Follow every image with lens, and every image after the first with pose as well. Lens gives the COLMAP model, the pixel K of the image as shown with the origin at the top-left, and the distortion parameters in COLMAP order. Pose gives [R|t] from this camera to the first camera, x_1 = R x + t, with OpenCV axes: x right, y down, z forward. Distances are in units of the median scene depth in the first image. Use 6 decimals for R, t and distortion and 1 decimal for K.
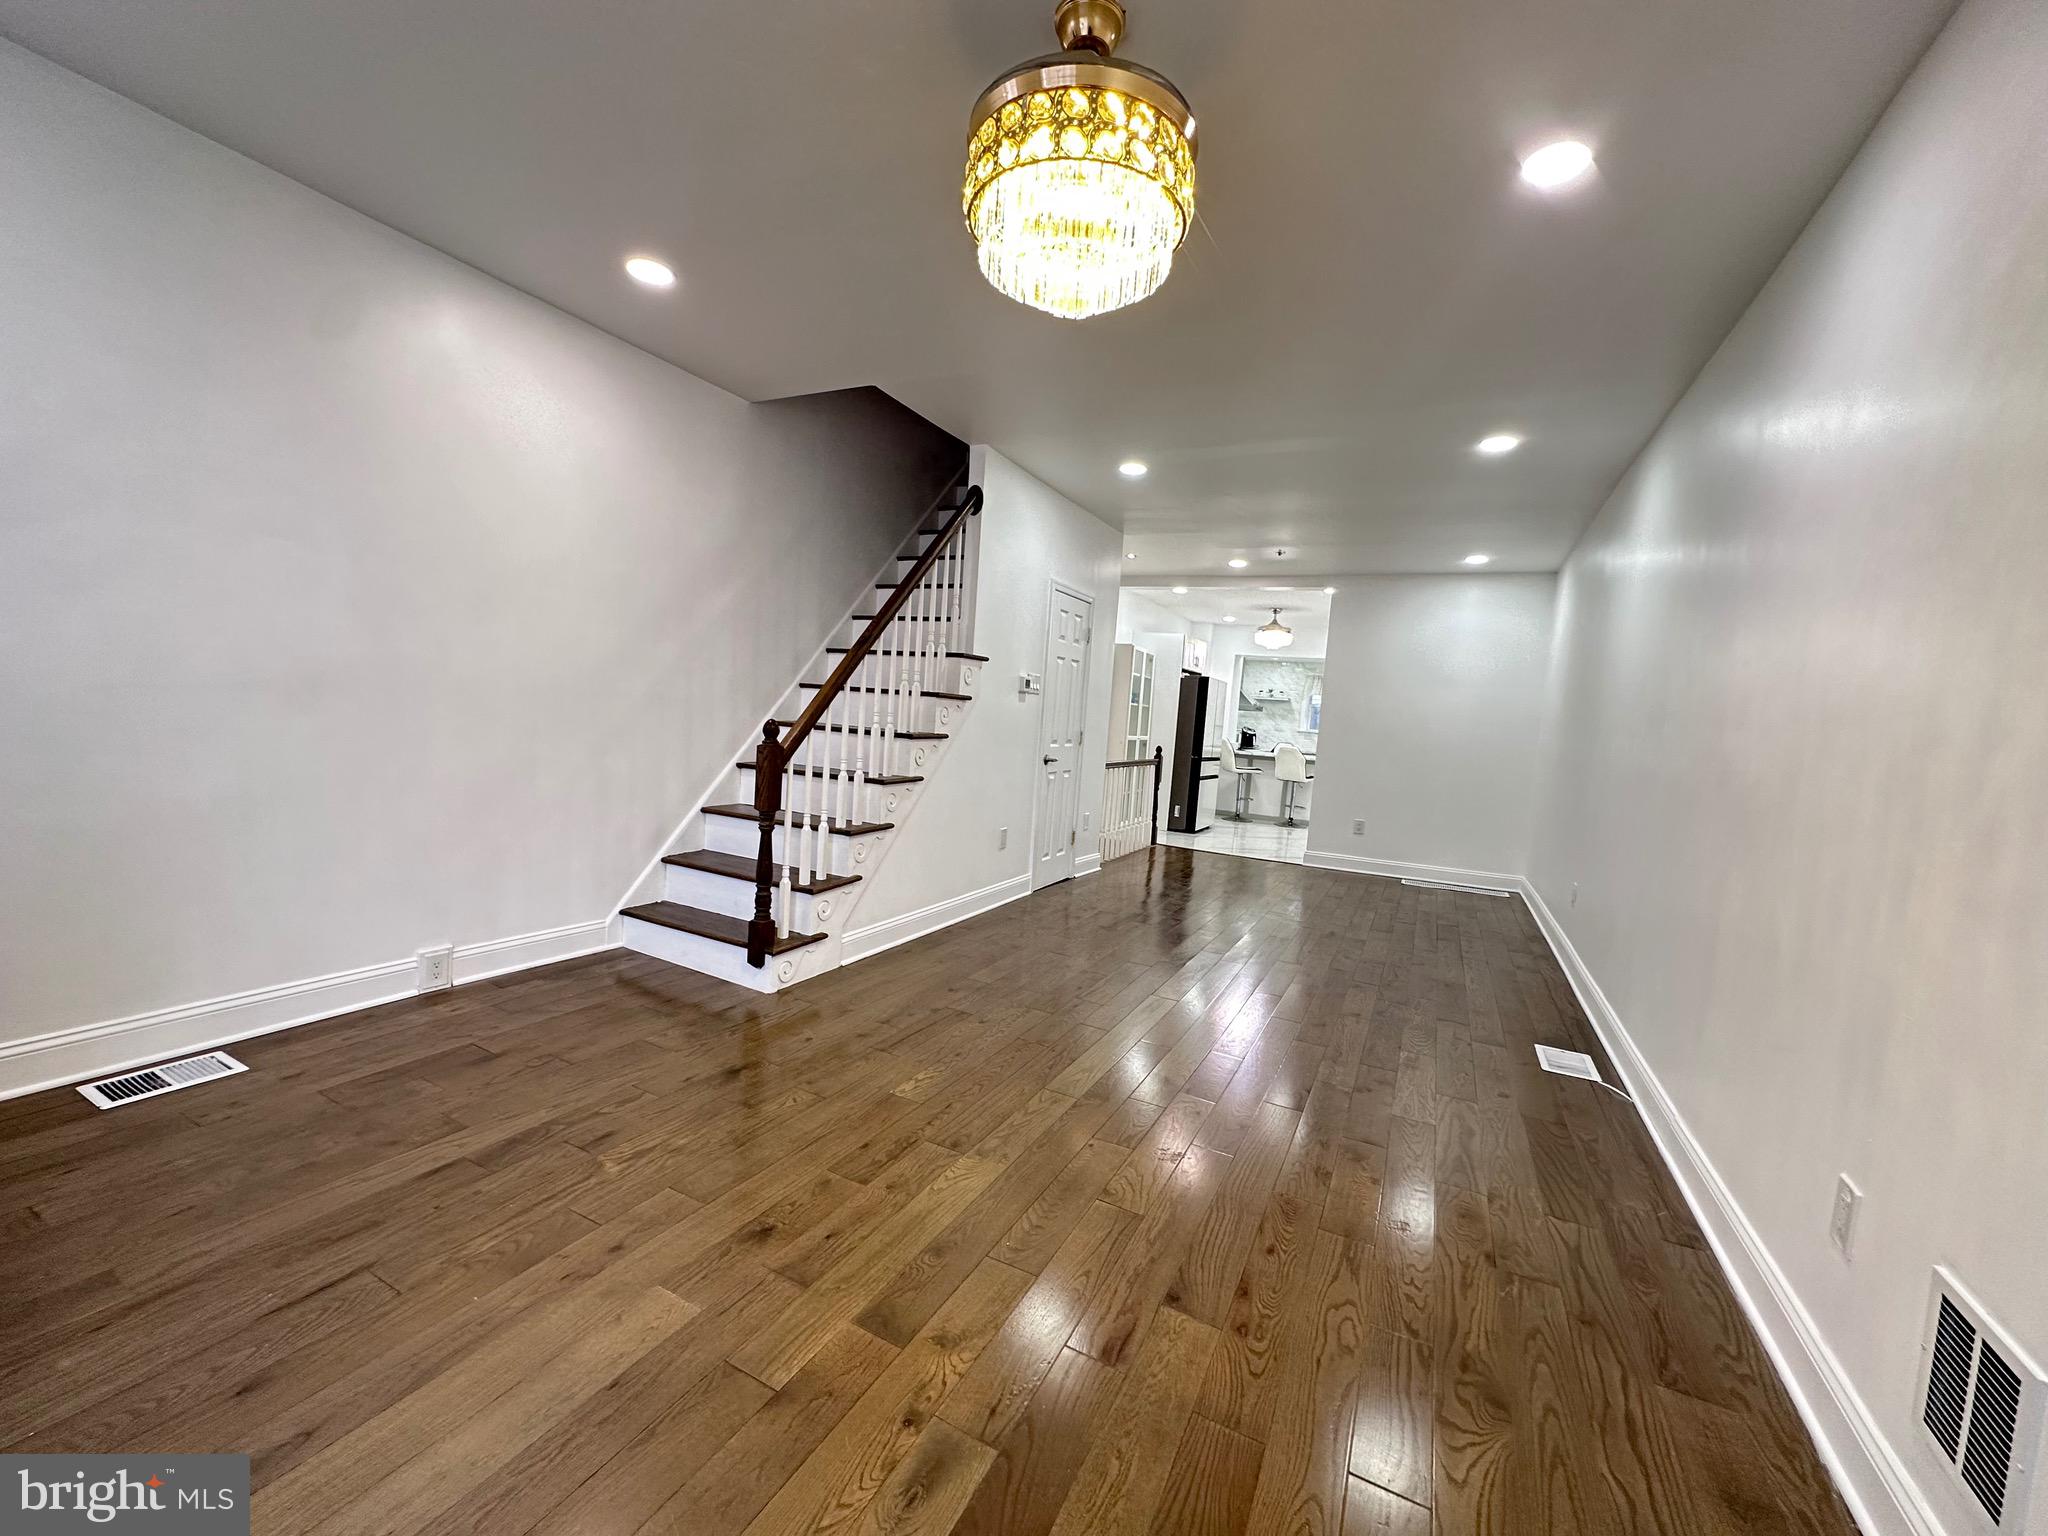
lens RADIAL K [[815.3, 0, 1027.8], [0, 815.3, 768.5], [0, 0, 1]] dist [-0.003323, 0.000837]
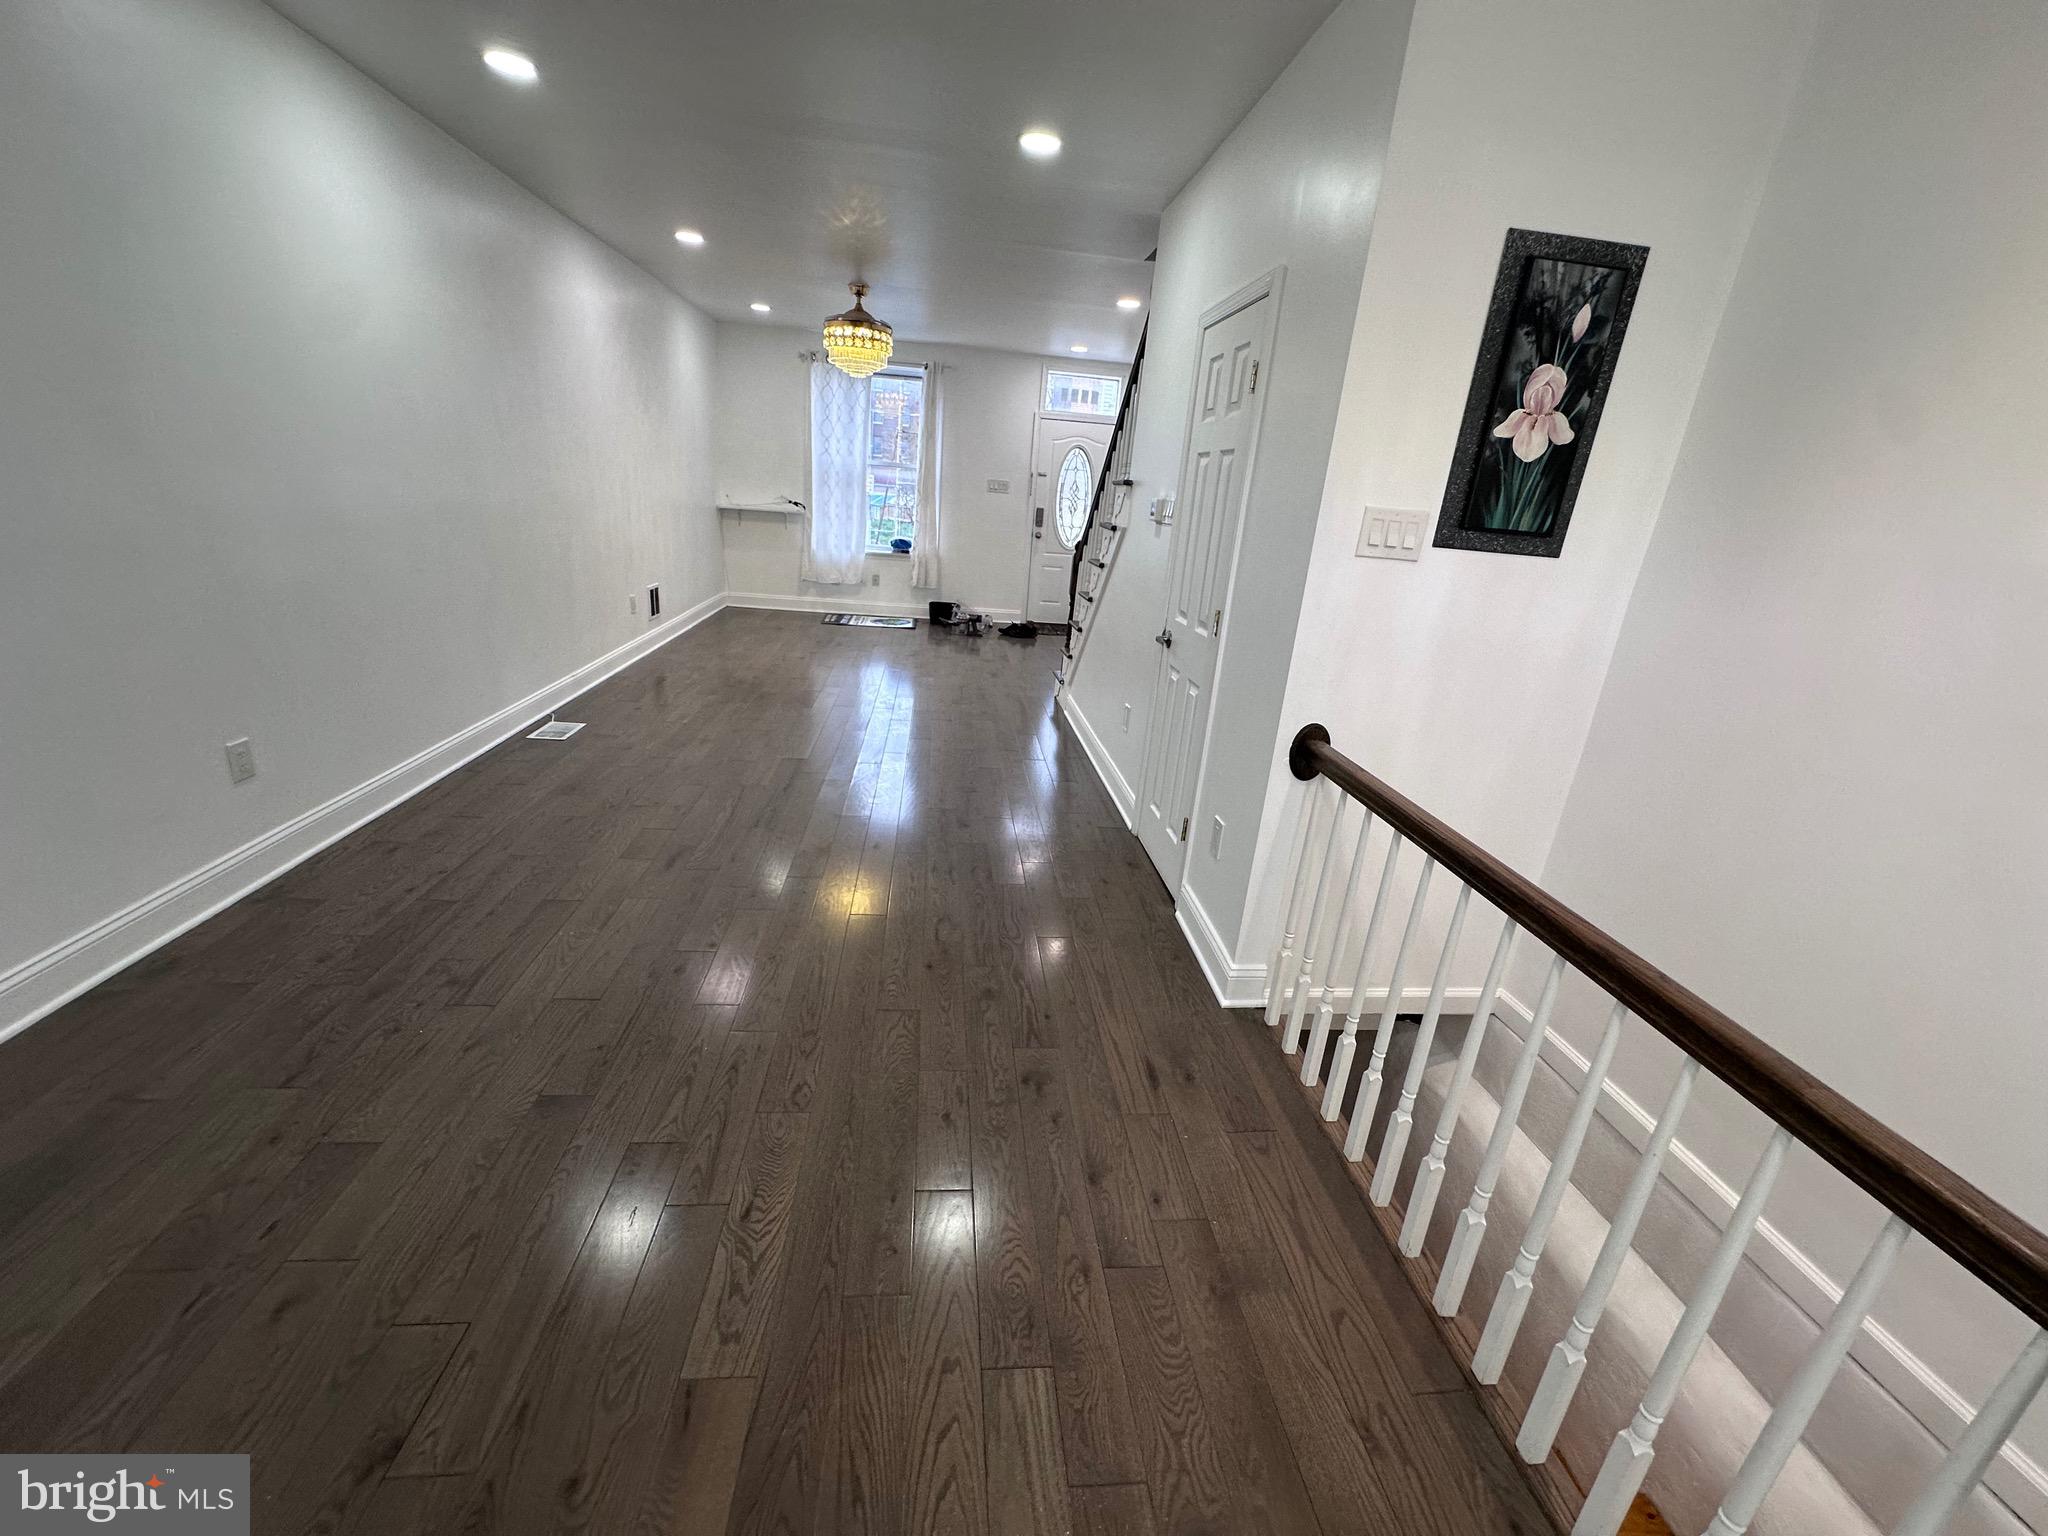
lens RADIAL K [[815.3, 0, 1027.8], [0, 815.3, 768.5], [0, 0, 1]] dist [-0.003323, 0.000837]
pose [[-0.825208, 0.042440, -0.563232, 0.331125], [-0.180718, 0.924917, 0.334469, -0.076679], [0.535138, 0.377793, -0.755579, 1.050059]]
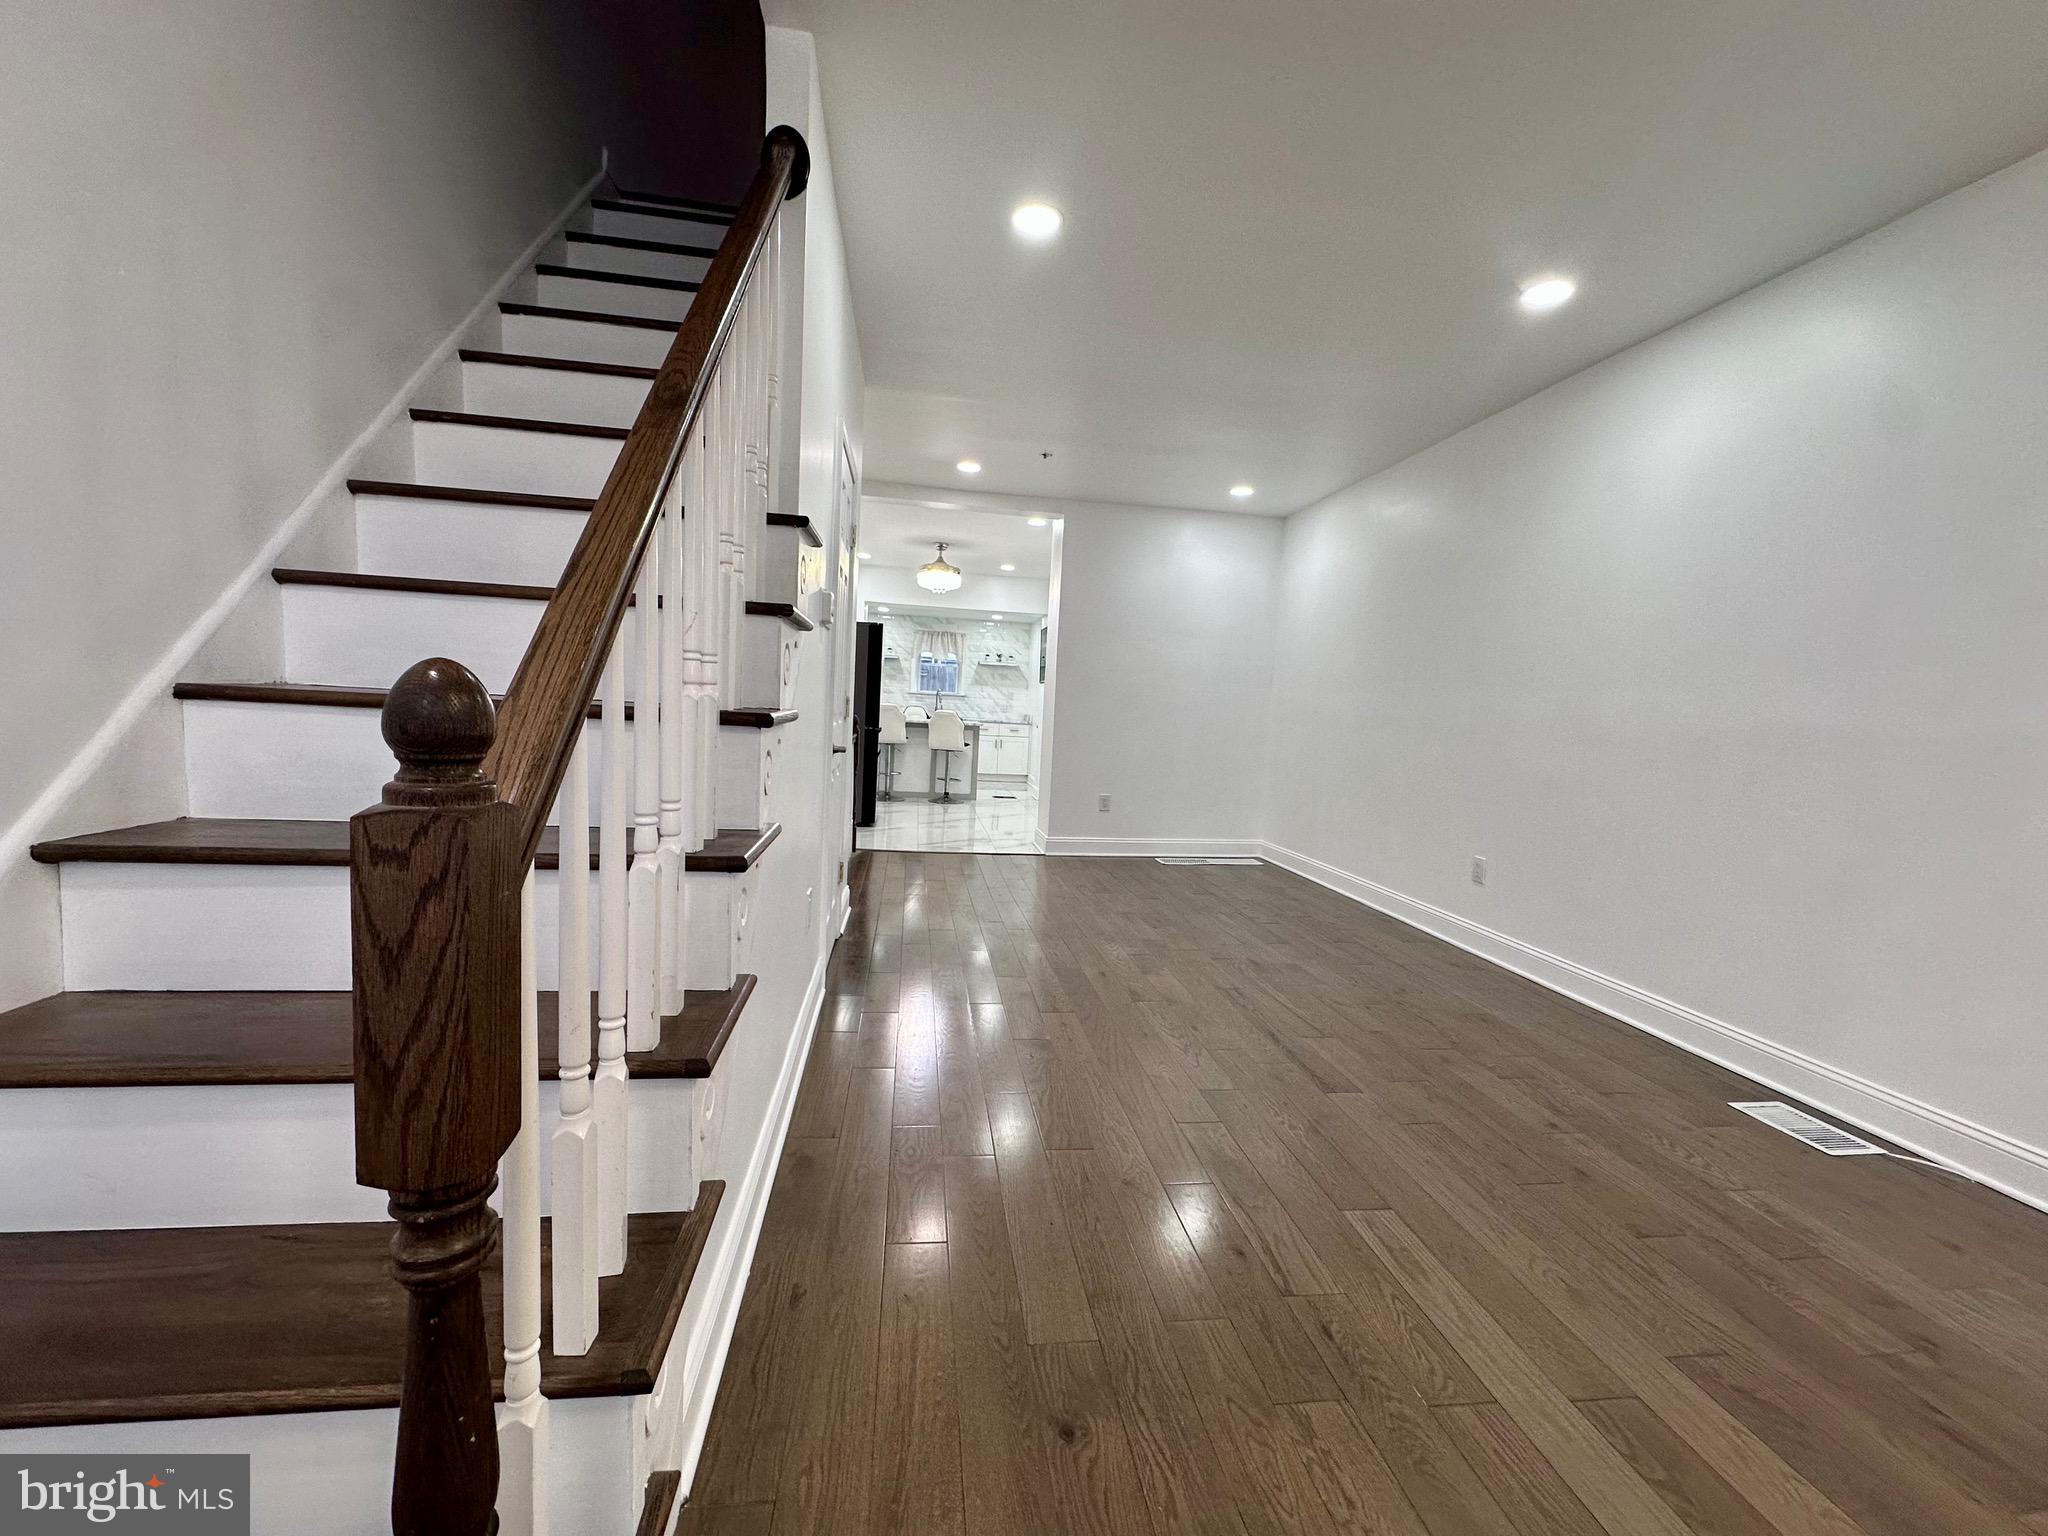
lens RADIAL K [[815.3, 0, 1027.8], [0, 815.3, 768.5], [0, 0, 1]] dist [-0.003323, 0.000837]
pose [[0.822390, -0.072458, 0.564291, -0.133657], [0.046890, 0.997115, 0.059698, -0.018208], [-0.566988, -0.022636, 0.823415, 0.336701]]
